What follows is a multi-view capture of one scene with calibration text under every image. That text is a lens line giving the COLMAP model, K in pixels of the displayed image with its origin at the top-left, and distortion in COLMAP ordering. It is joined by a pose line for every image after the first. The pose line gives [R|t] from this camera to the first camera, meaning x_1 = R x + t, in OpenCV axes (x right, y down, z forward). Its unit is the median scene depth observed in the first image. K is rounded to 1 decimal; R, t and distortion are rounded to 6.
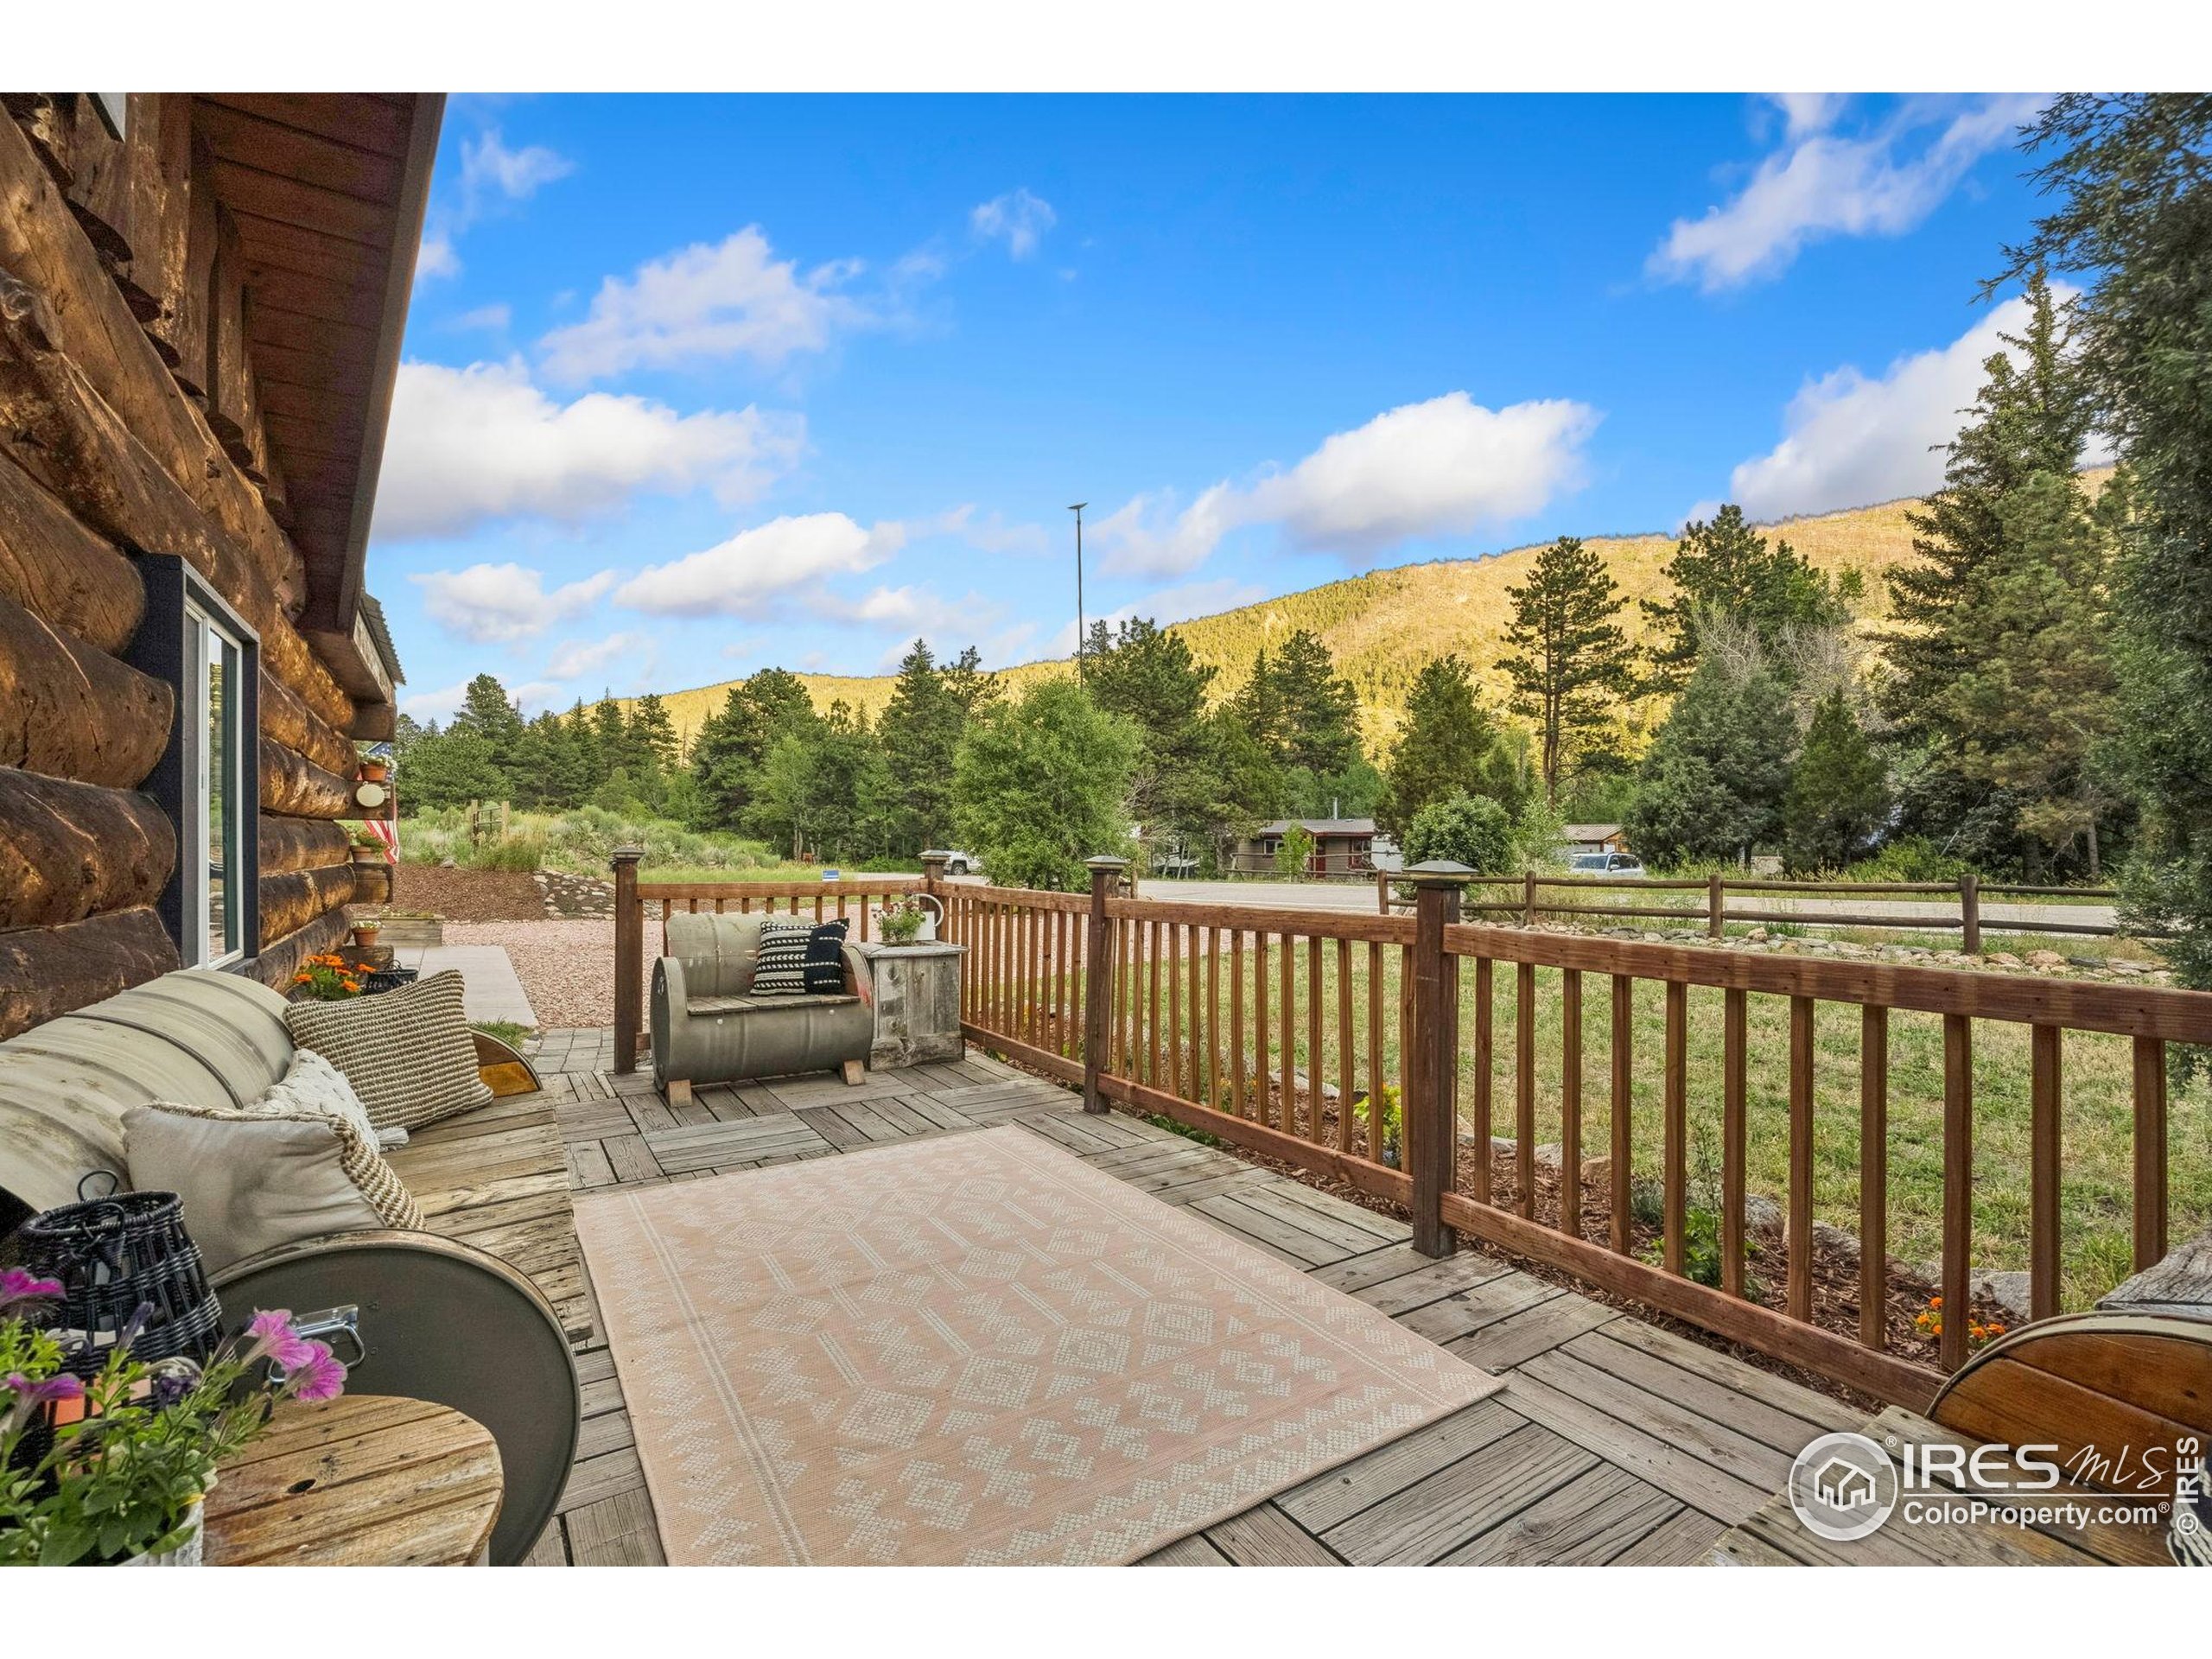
lens RADIAL K [[1007.3, 0, 1123.0], [0, 1007.3, 833.3], [0, 0, 1]] dist [-0.008910, 0.001037]
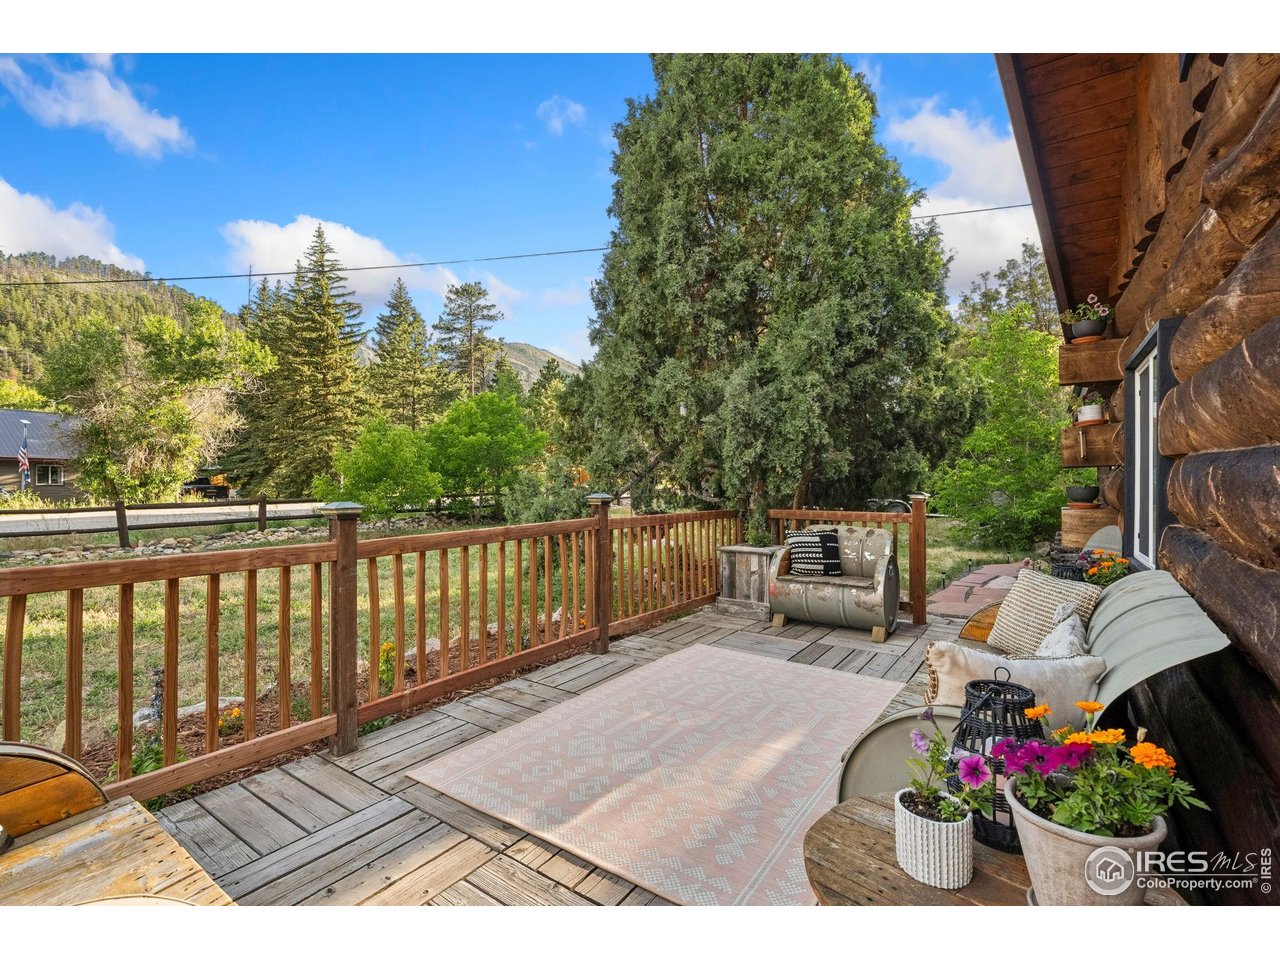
lens RADIAL K [[582.9, 0, 649.8], [0, 582.9, 482.2], [0, 0, 1]] dist [-0.008910, 0.001037]
pose [[-0.374964, -0.003688, 0.927032, -0.827809], [-0.011993, 0.999928, -0.000873, 0.000245], [-0.926962, -0.011445, -0.374981, 1.128077]]
